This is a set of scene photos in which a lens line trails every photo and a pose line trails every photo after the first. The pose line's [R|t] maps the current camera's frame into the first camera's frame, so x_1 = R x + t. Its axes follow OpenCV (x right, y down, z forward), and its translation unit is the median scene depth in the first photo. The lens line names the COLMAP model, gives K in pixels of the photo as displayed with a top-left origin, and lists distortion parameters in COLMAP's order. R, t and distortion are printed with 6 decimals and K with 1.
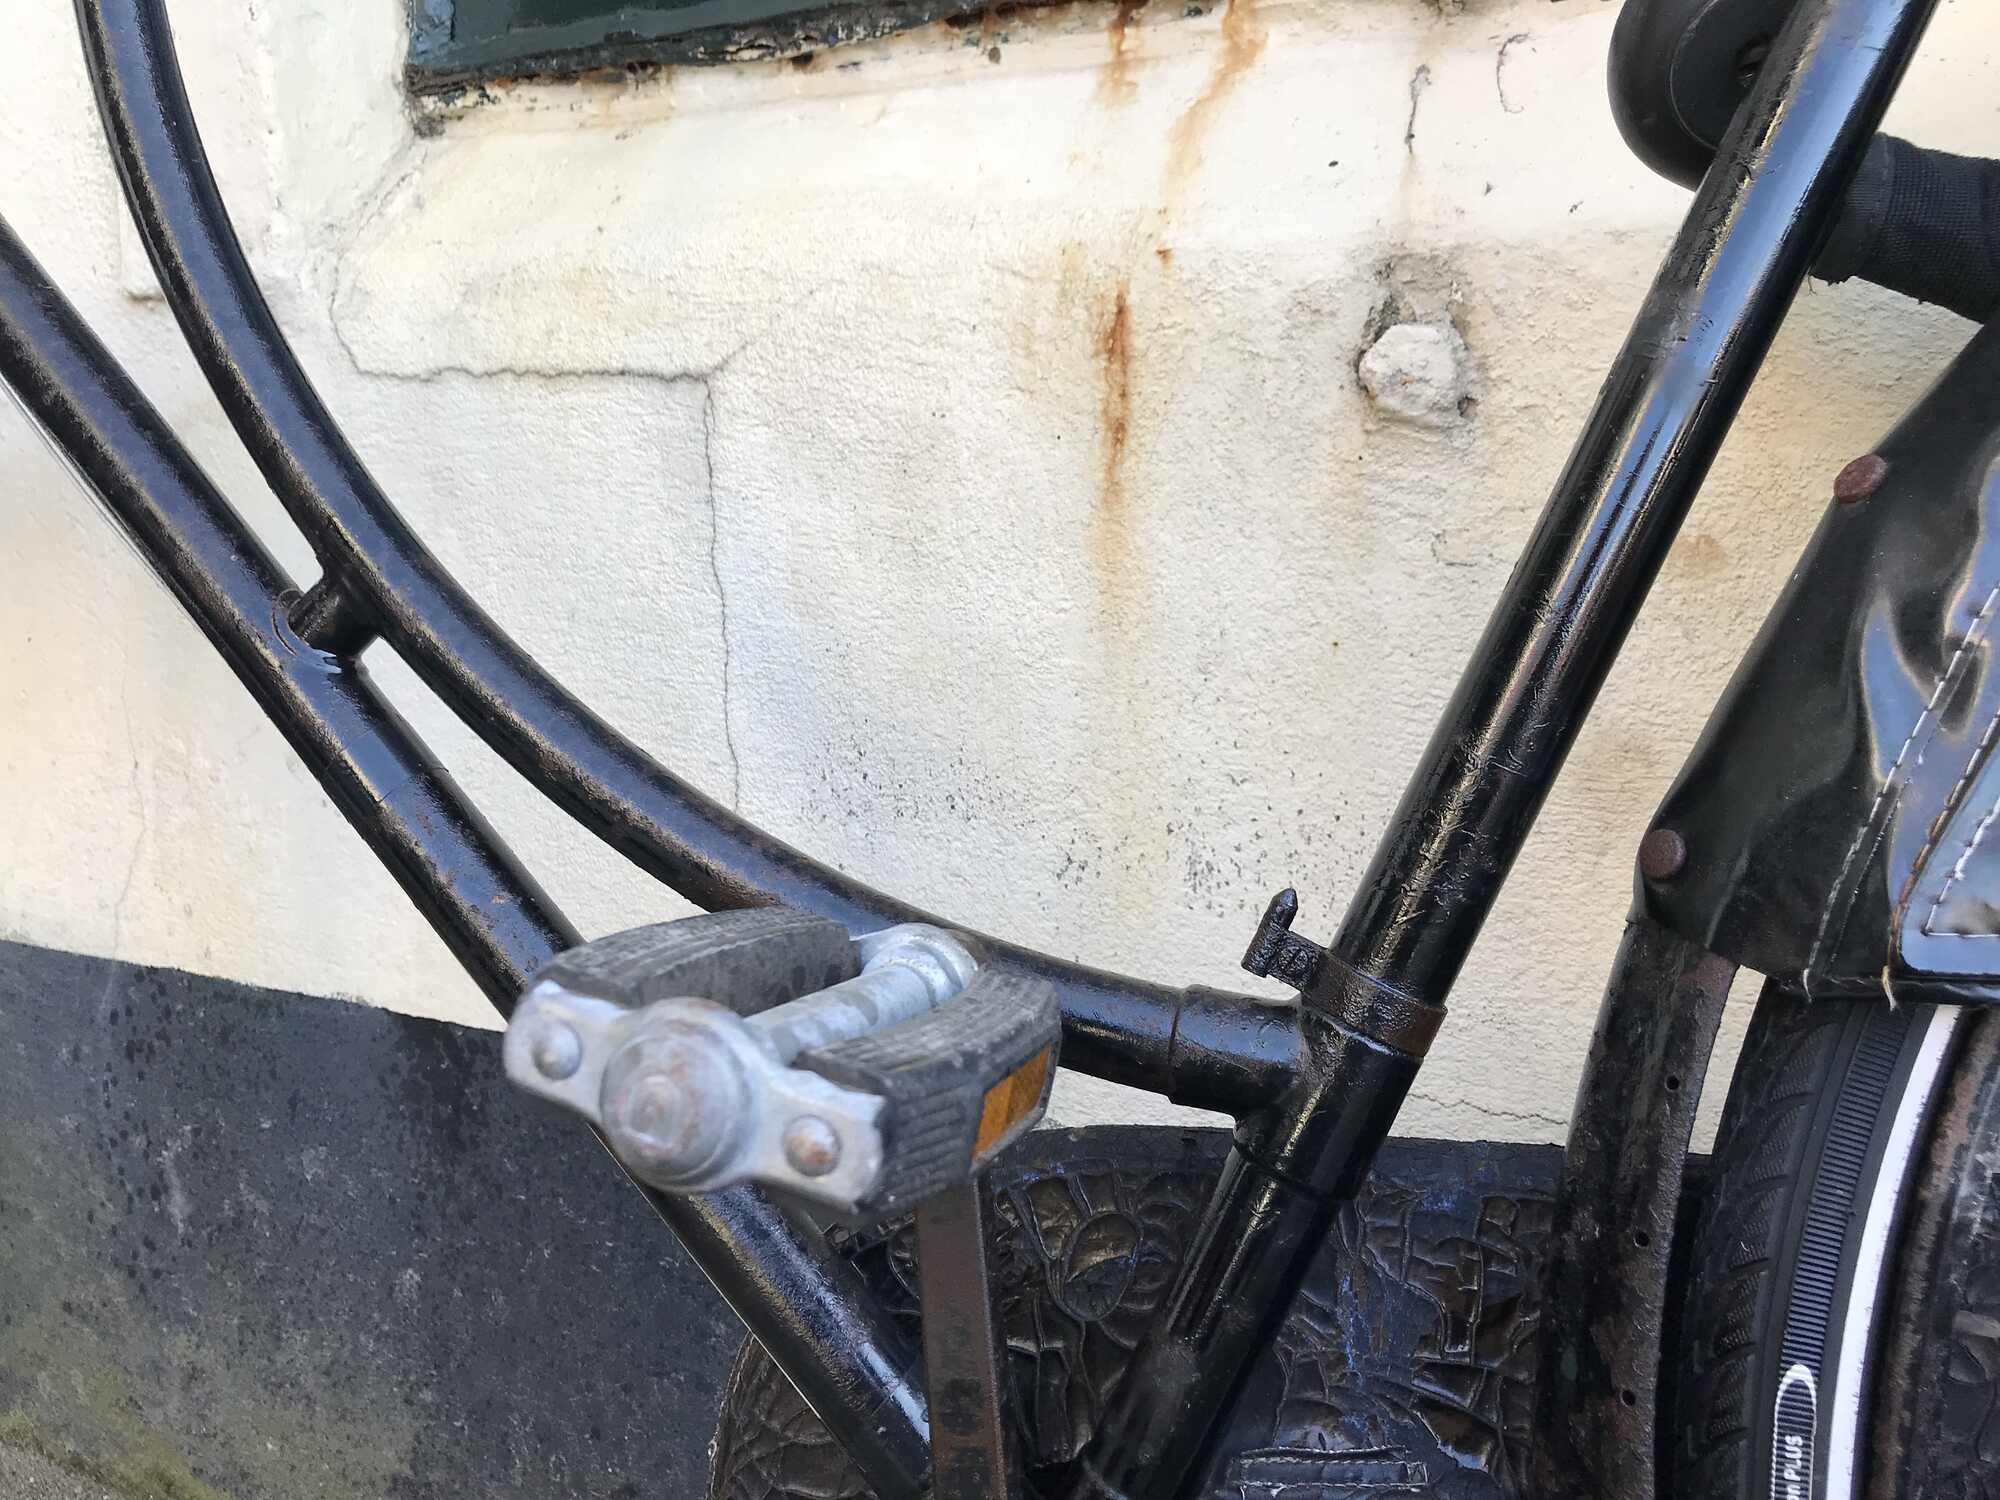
lens RADIAL K [[1599.7, 0, 993.5], [0, 1599.7, 757.5], [0, 0, 1]] dist [0.010606, -0.009048]
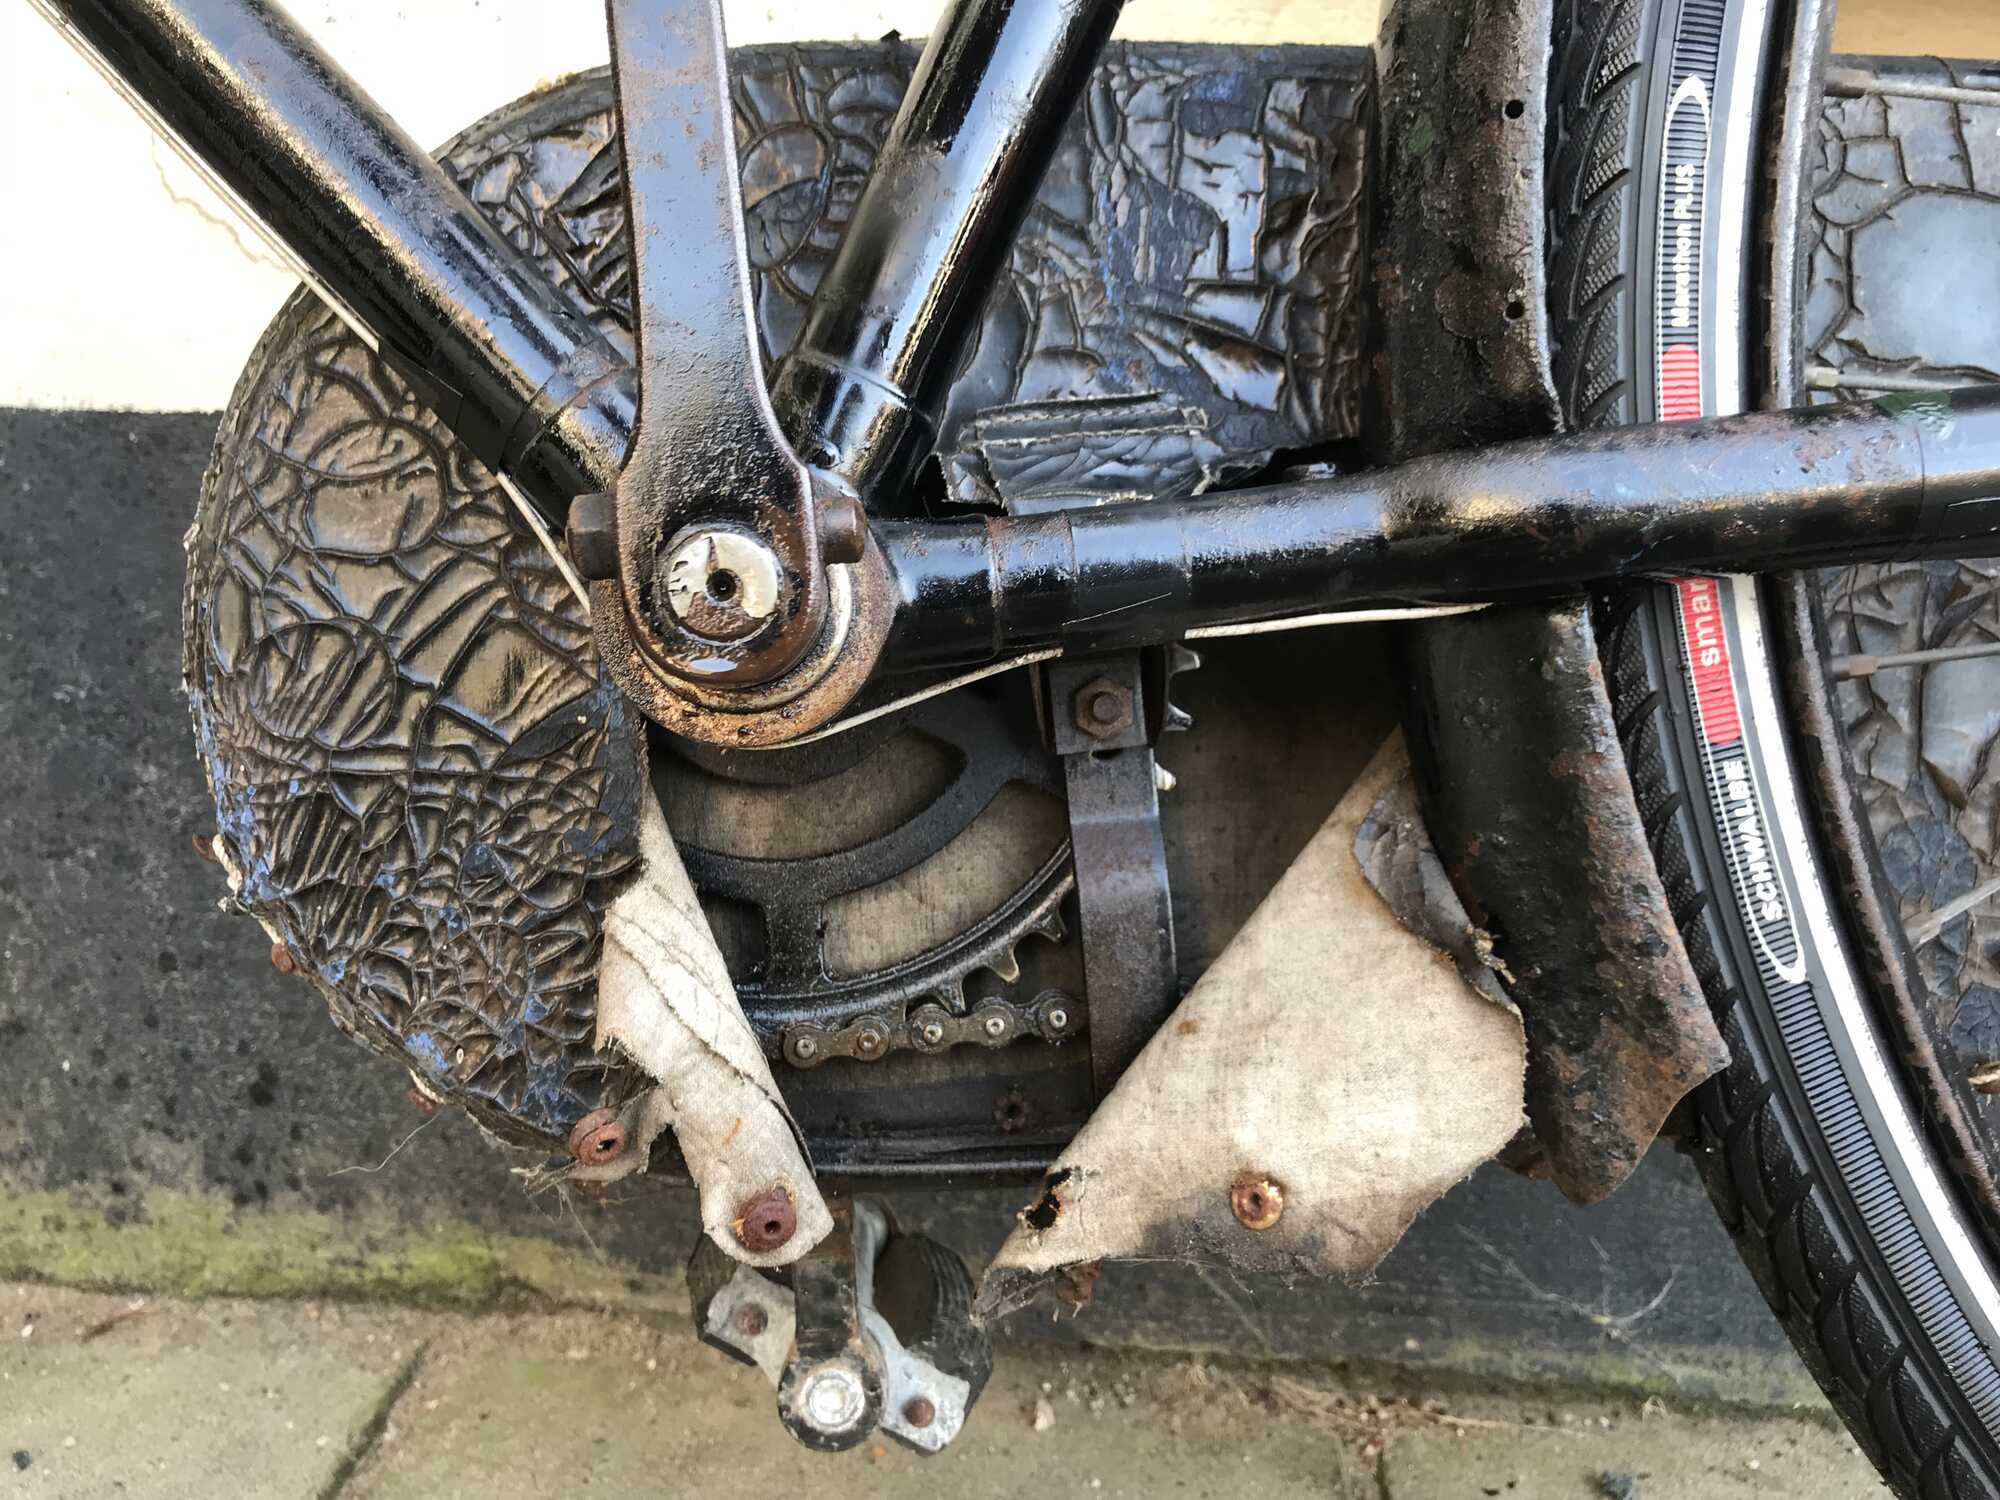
lens RADIAL K [[1599.7, 0, 979.6], [0, 1599.7, 748.9], [0, 0, 1]] dist [0.010606, -0.009048]
pose [[0.940366, -0.018512, 0.339660, -0.105353], [0.009748, 0.999574, 0.027493, 0.577443], [-0.340025, -0.022543, 0.940146, 0.283703]]
